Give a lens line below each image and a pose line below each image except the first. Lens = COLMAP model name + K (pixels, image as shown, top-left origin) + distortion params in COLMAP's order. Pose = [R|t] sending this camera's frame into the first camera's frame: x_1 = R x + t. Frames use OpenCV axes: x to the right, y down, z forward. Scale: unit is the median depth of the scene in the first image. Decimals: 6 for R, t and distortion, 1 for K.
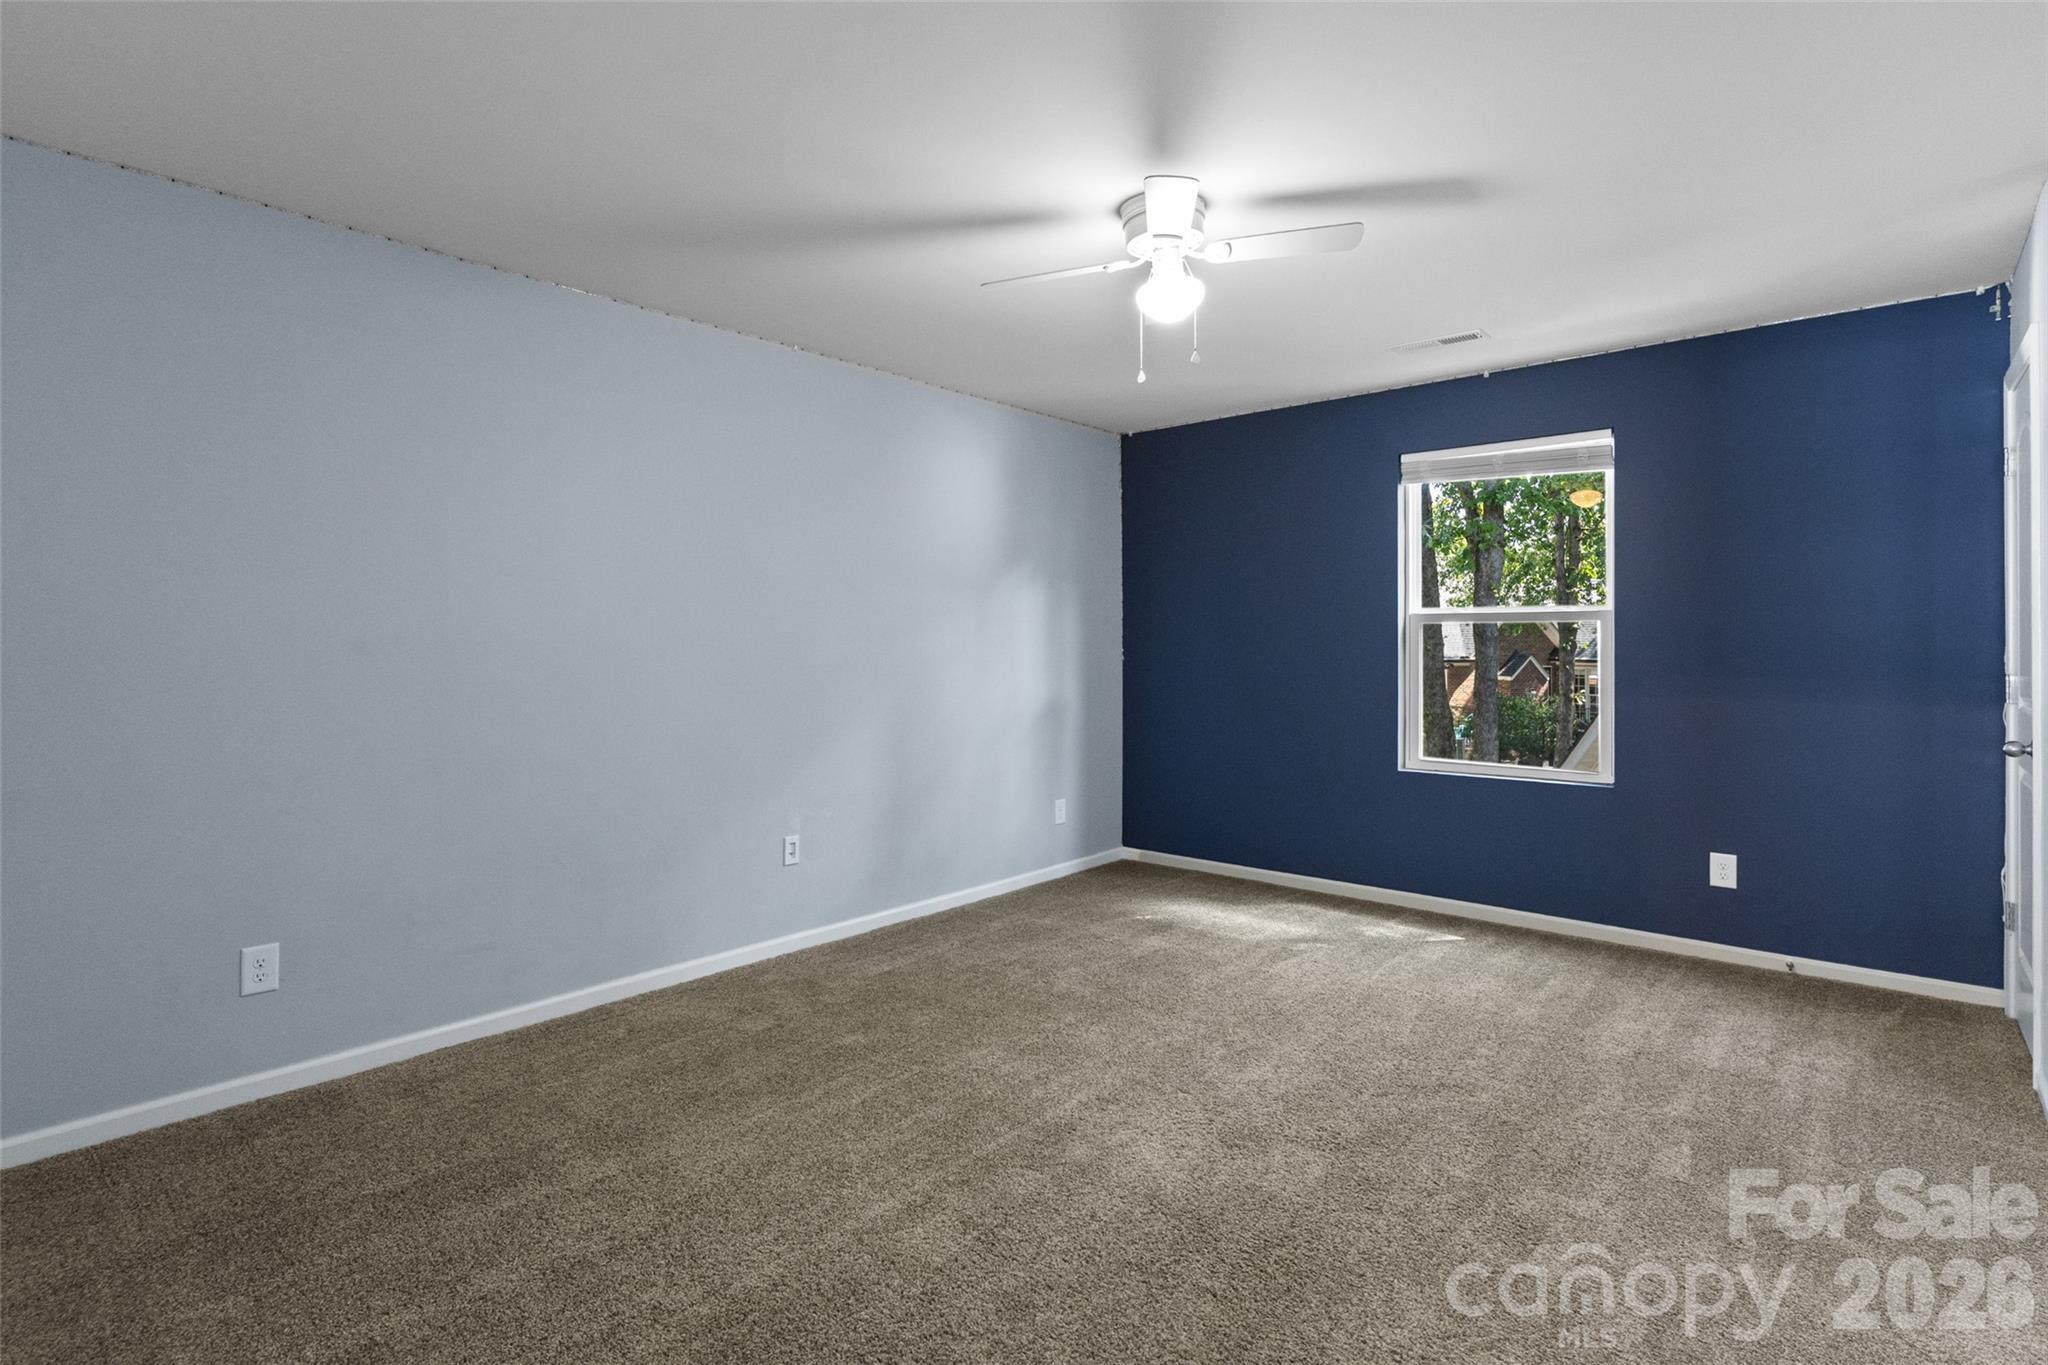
lens RADIAL K [[1014.4, 0, 1015.1], [0, 1014.4, 613.2], [0, 0, 1]] dist [0.000338, 0.000299]
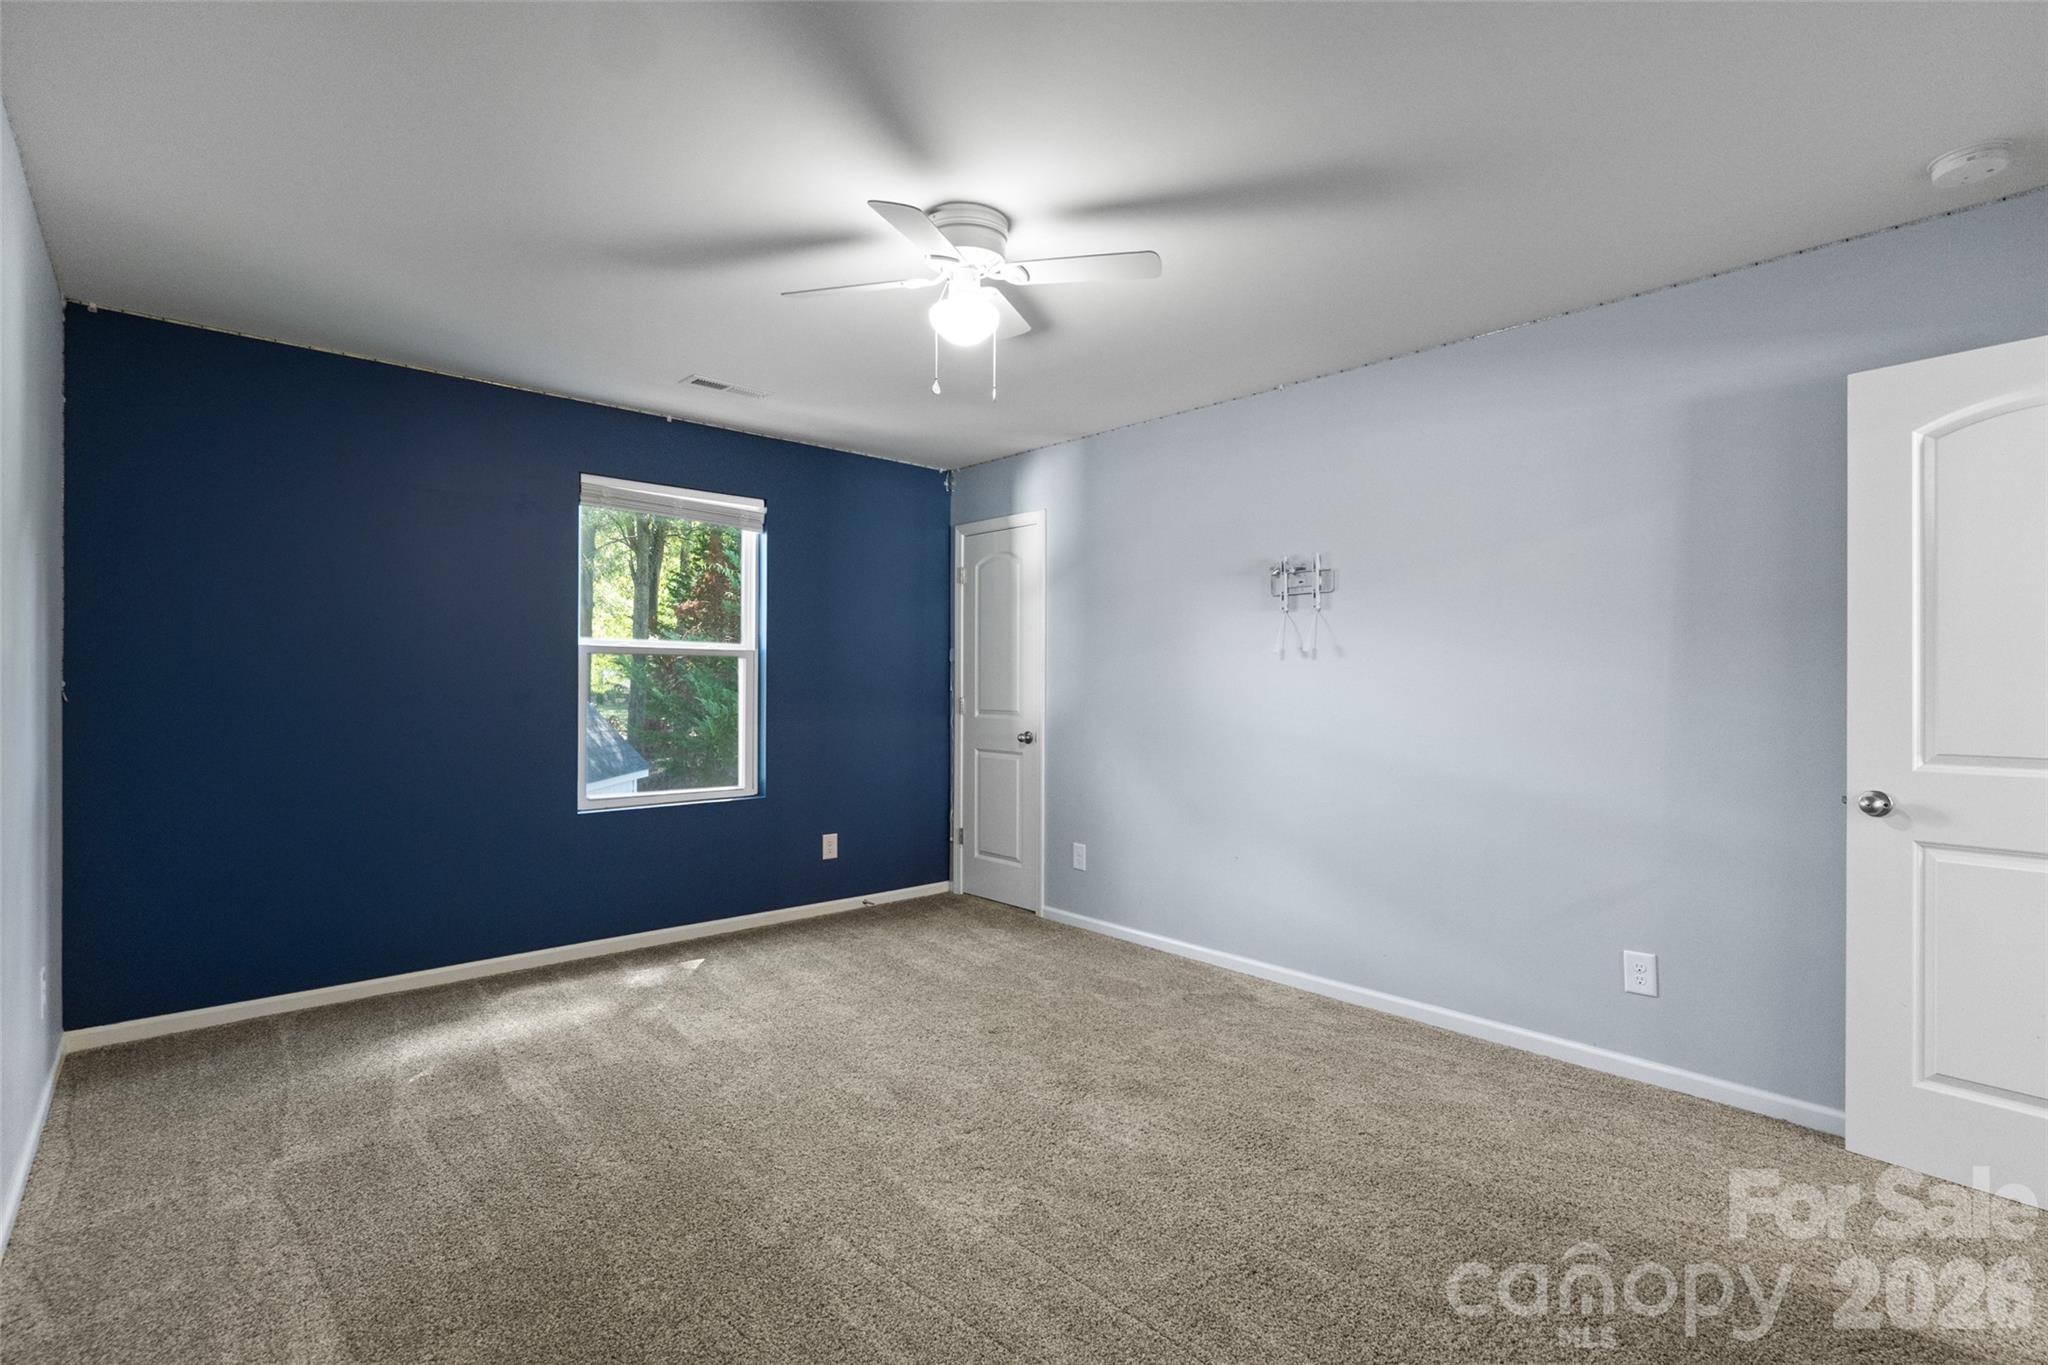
lens RADIAL K [[966.1, 0, 1020.9], [0, 966.1, 658.2], [0, 0, 1]] dist [-0.000222, 0.000081]
pose [[0.097579, 0.021256, 0.995001, -0.566126], [-0.039459, 0.999068, -0.017473, 0.015063], [-0.994445, -0.037557, 0.098327, 0.629131]]
